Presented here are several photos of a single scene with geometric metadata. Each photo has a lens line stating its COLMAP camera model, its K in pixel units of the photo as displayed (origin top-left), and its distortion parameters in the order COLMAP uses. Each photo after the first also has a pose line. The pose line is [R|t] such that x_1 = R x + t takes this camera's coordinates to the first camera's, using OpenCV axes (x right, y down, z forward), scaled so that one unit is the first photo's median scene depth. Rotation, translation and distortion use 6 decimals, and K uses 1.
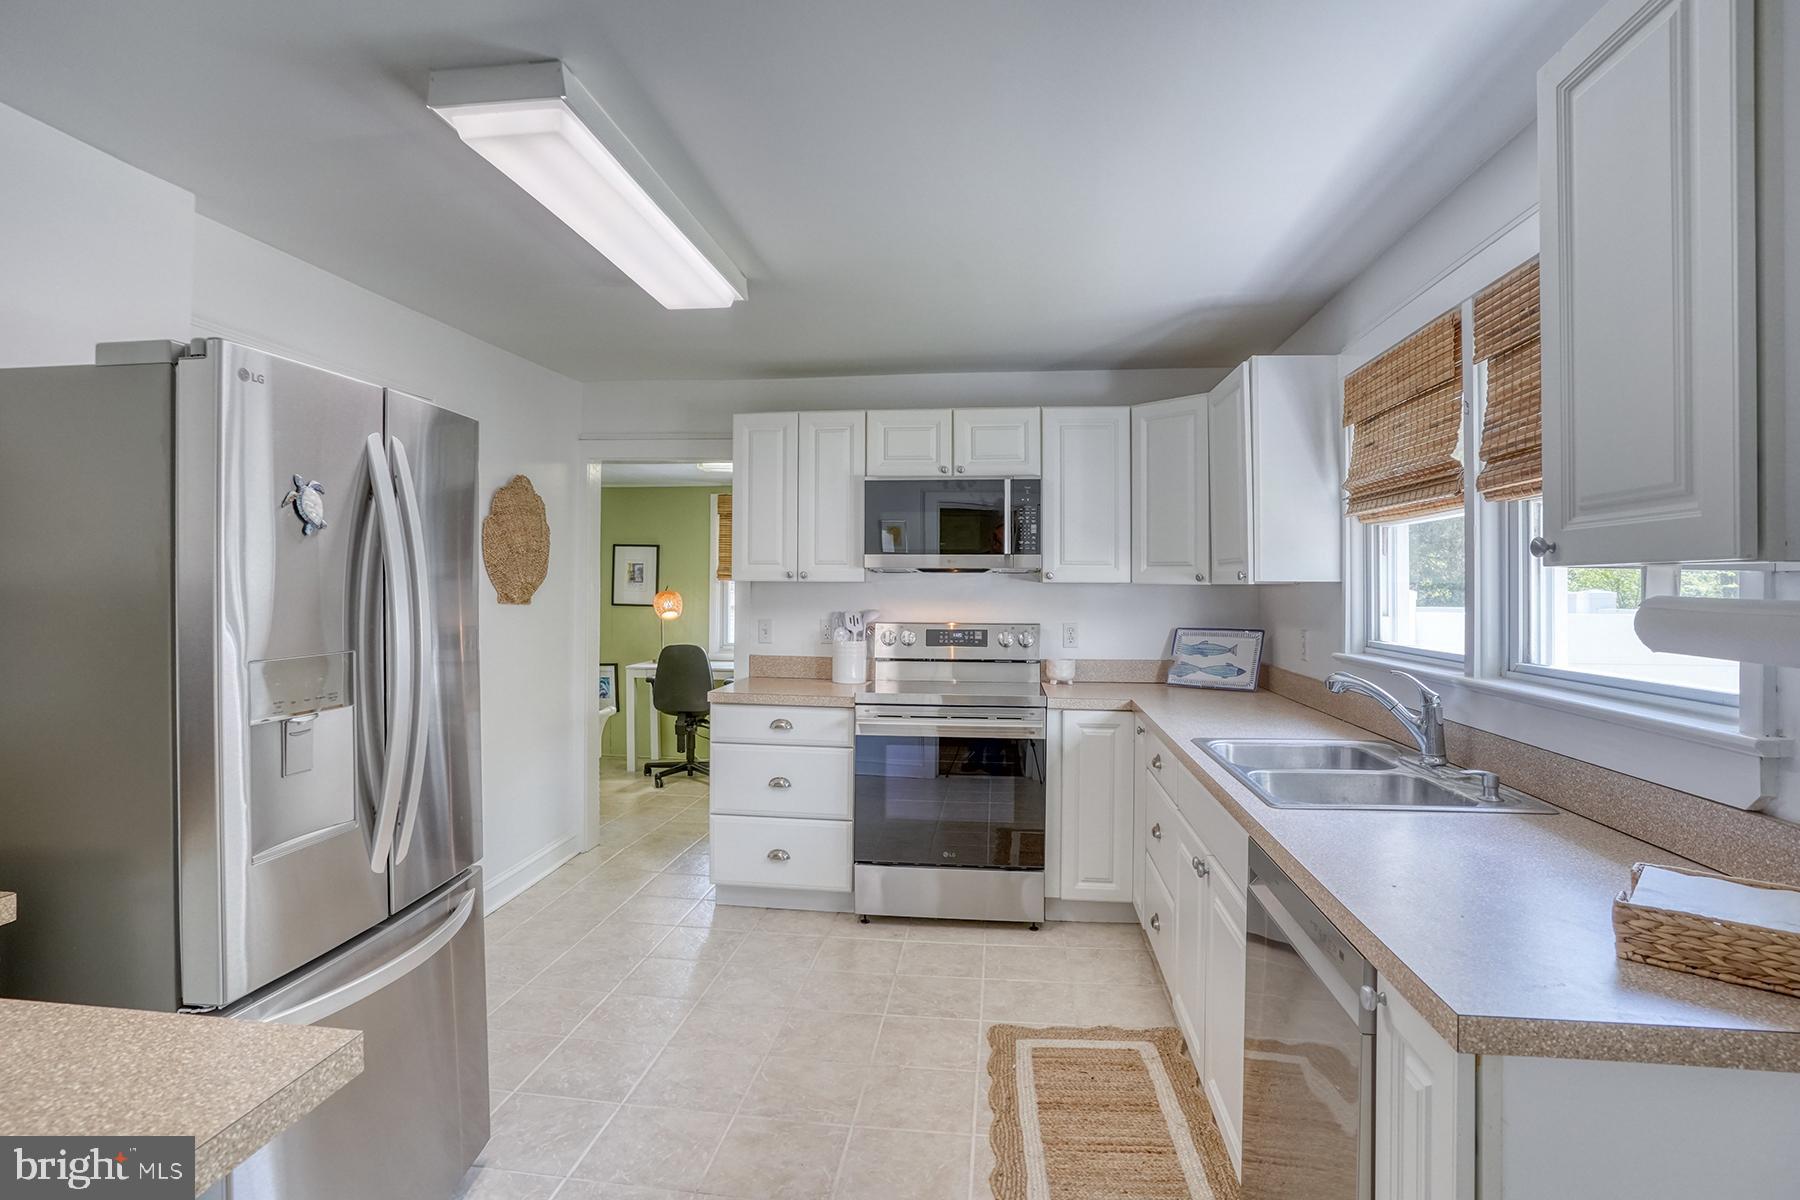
lens RADIAL K [[906.7, 0, 886.7], [0, 906.7, 573.0], [0, 0, 1]] dist [-0.075050, 0.033515]
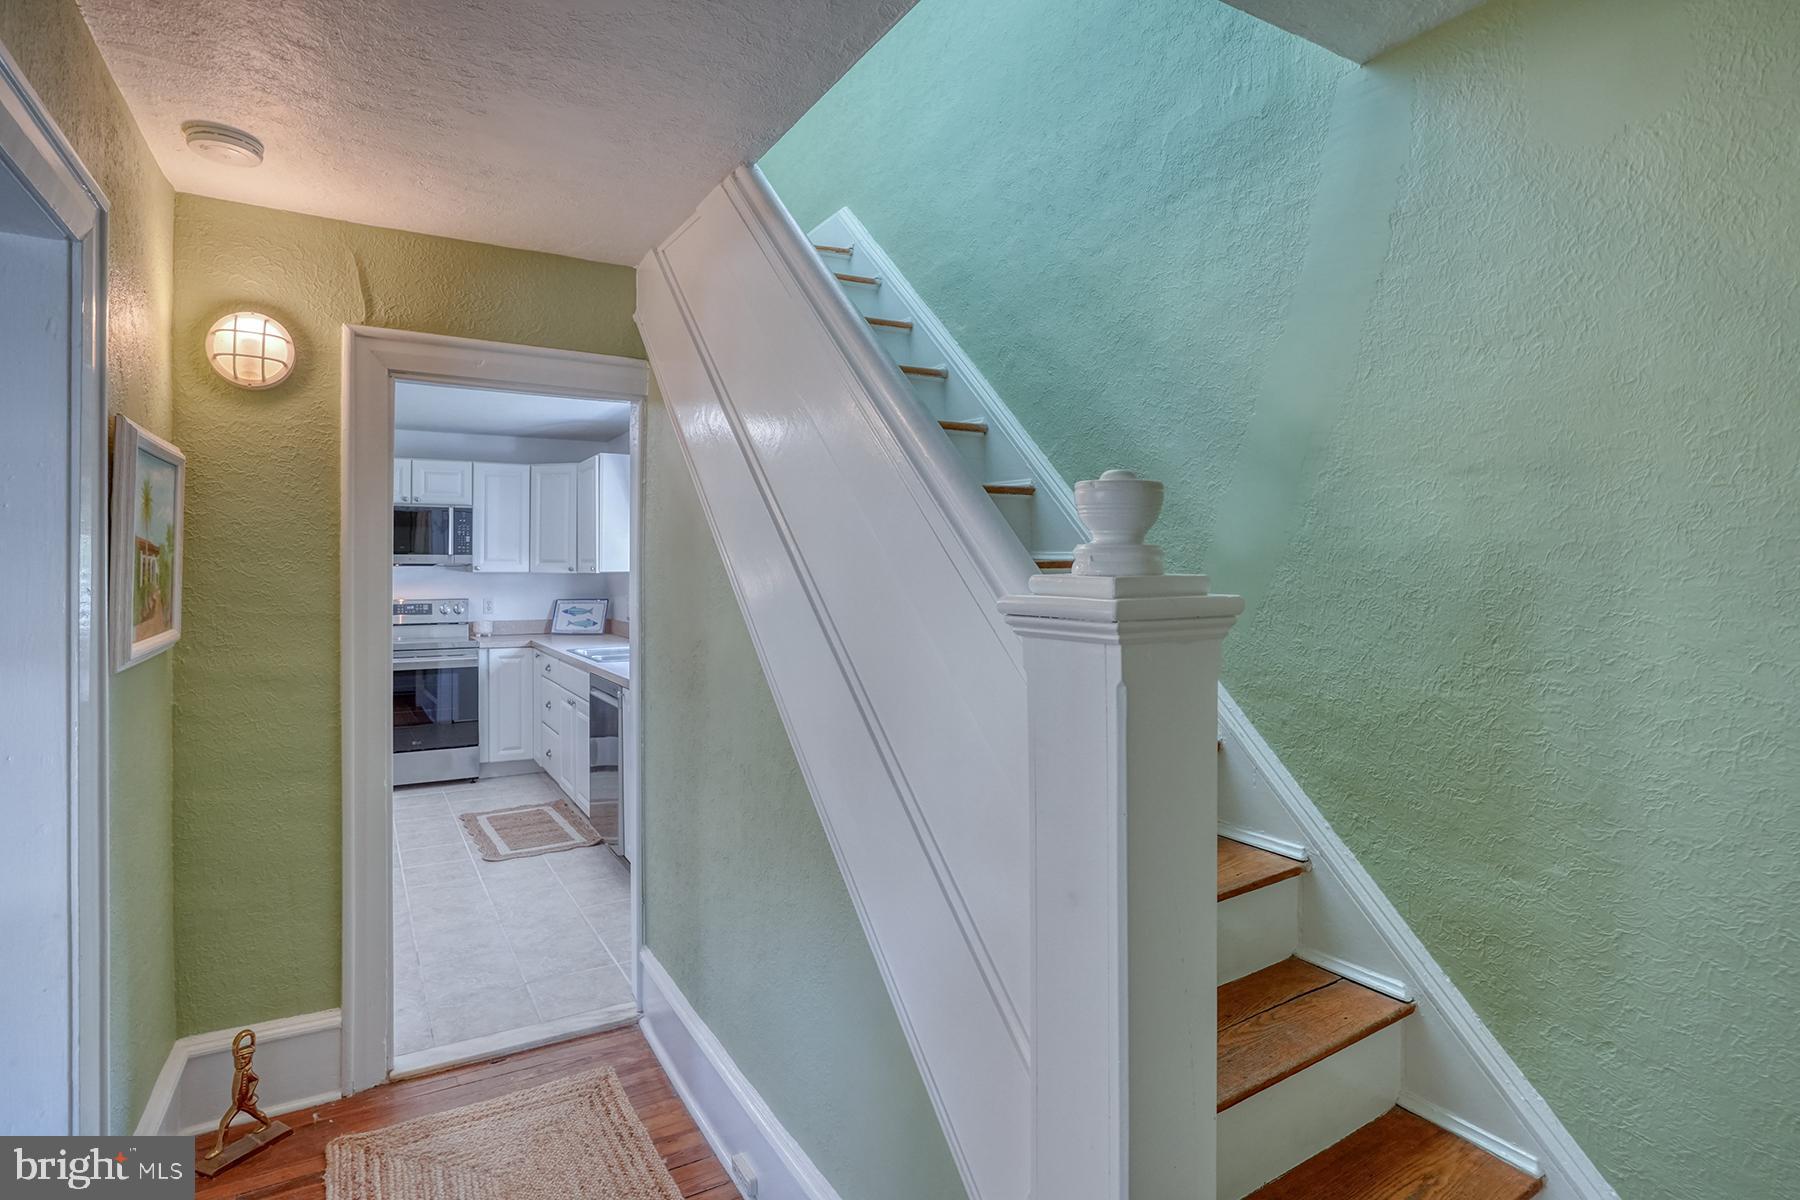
lens RADIAL K [[912.0, 0, 883.8], [0, 912.0, 565.2], [0, 0, 1]] dist [-0.037496, 0.006741]
pose [[0.787622, 0.000426, 0.616159, -0.242610], [-0.004820, 0.999973, 0.005470, -0.014557], [-0.616140, -0.007278, 0.787603, -0.712729]]
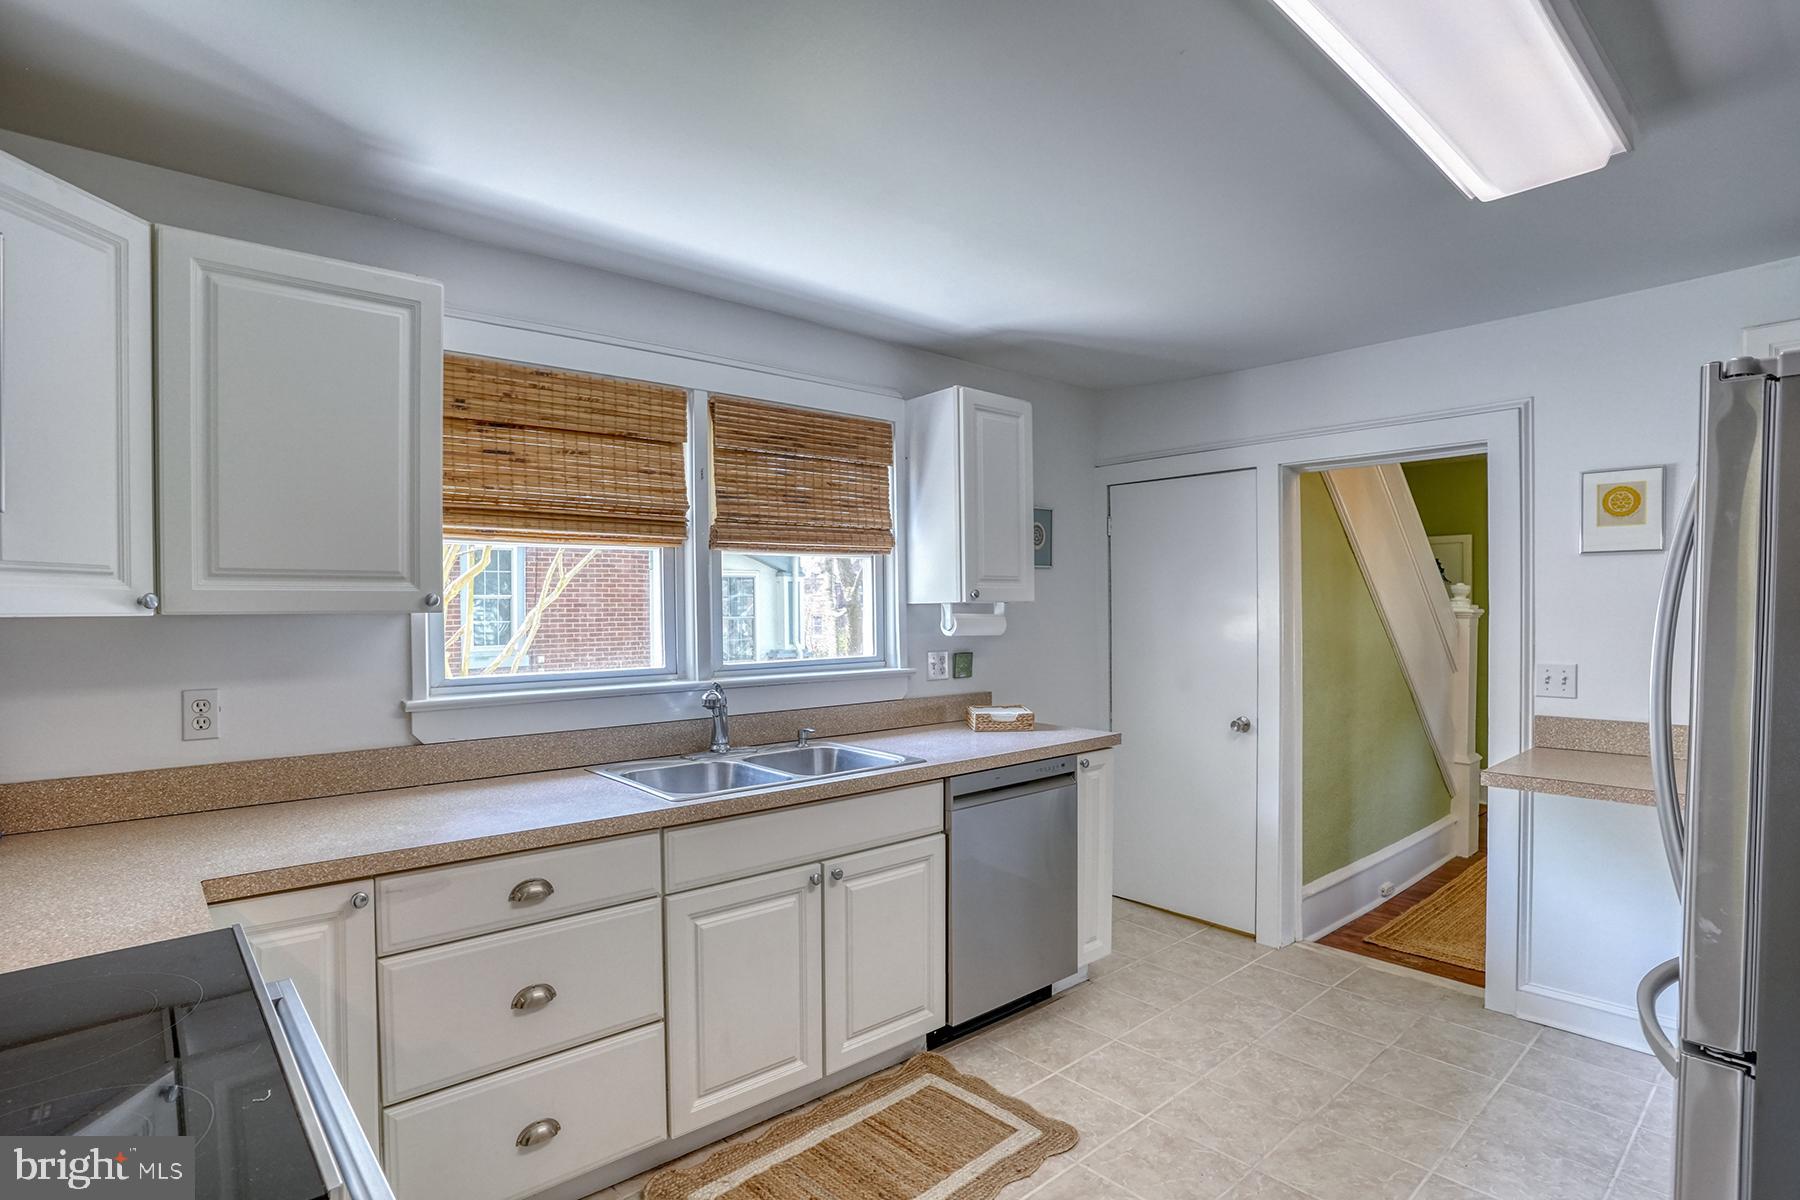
lens RADIAL K [[906.7, 0, 876.9], [0, 906.7, 622.2], [0, 0, 1]] dist [-0.075050, 0.033515]
pose [[-0.745465, -0.015743, 0.666359, -0.231471], [-0.009041, 0.999868, 0.013507, 0.005590], [-0.666483, 0.004044, -0.745509, 0.994673]]
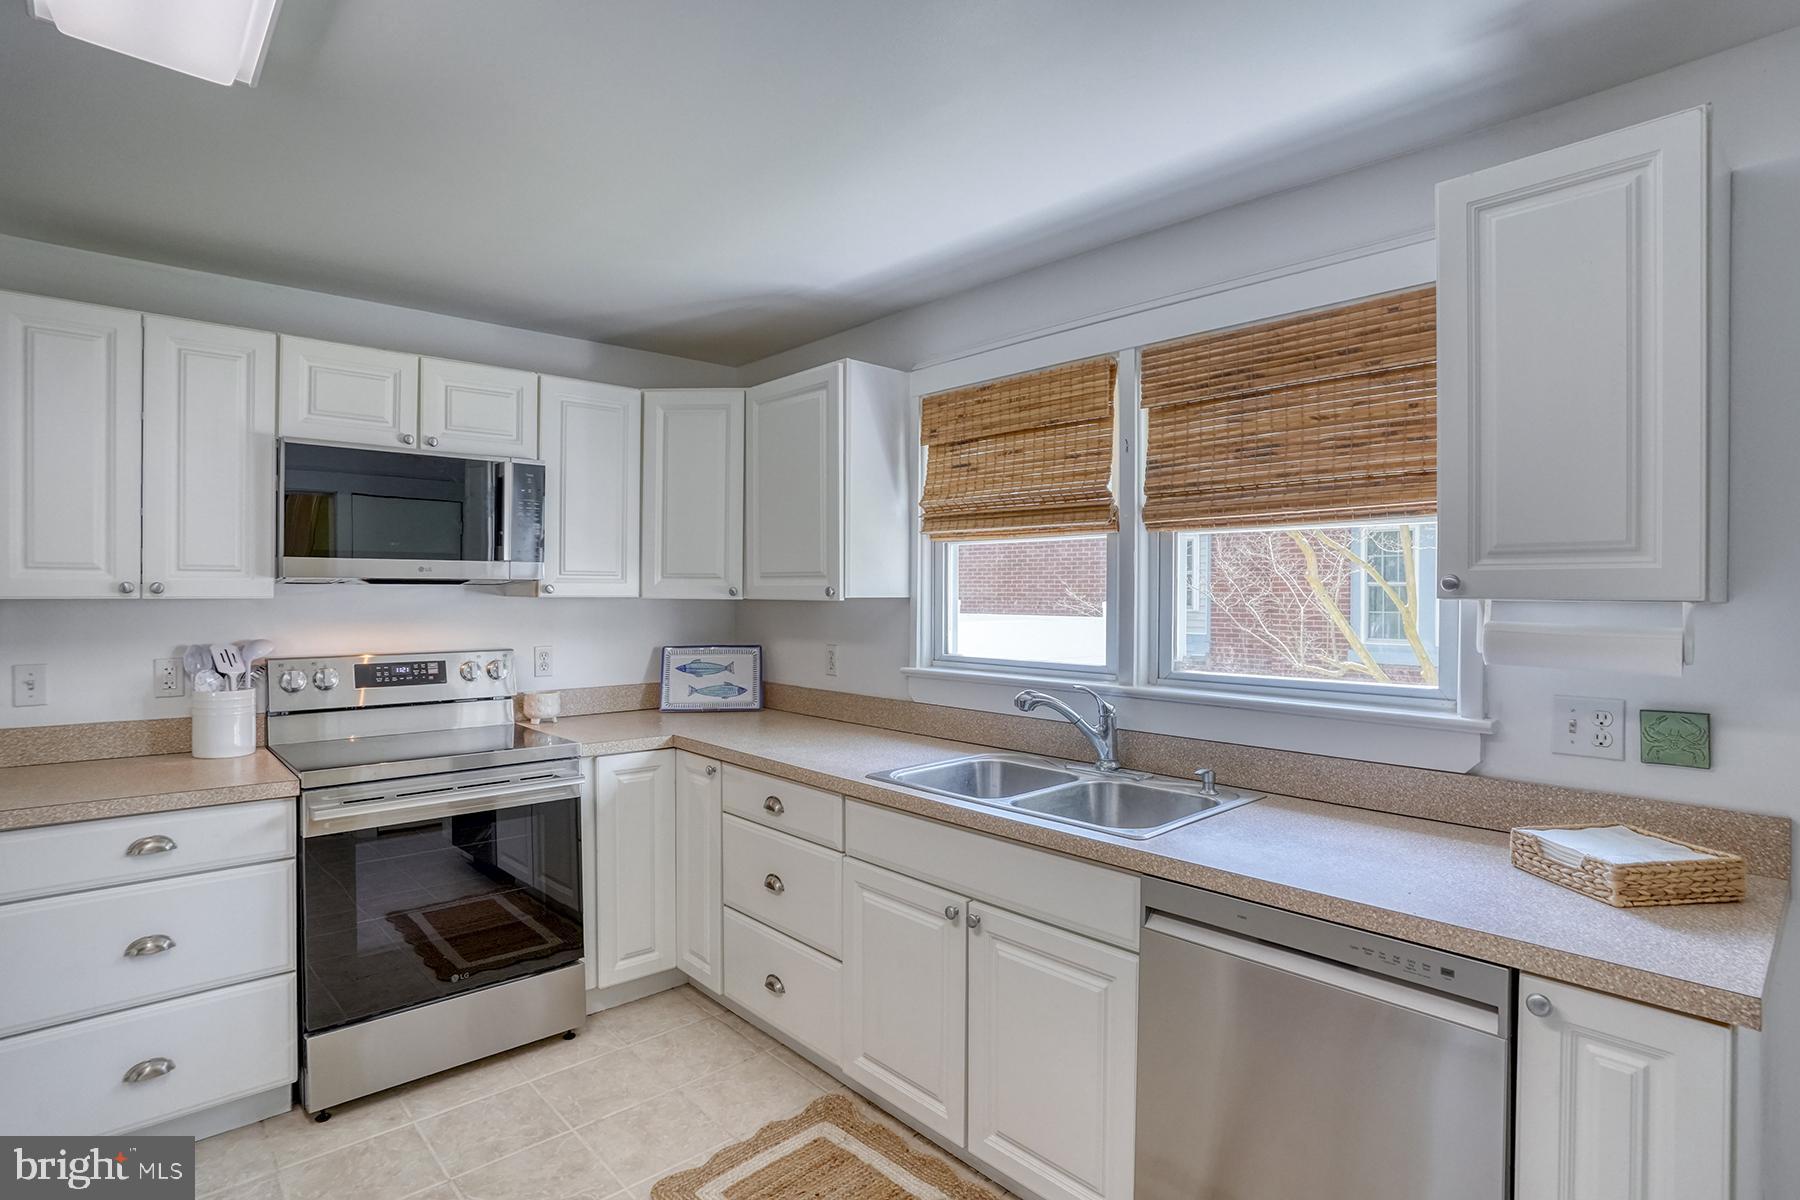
lens RADIAL K [[906.7, 0, 882.4], [0, 906.7, 597.4], [0, 0, 1]] dist [-0.075050, 0.033515]
pose [[0.651413, -0.009414, 0.758665, -0.225594], [-0.010071, 0.999728, 0.021053, -0.009021], [-0.758656, -0.021355, 0.651141, 0.266299]]
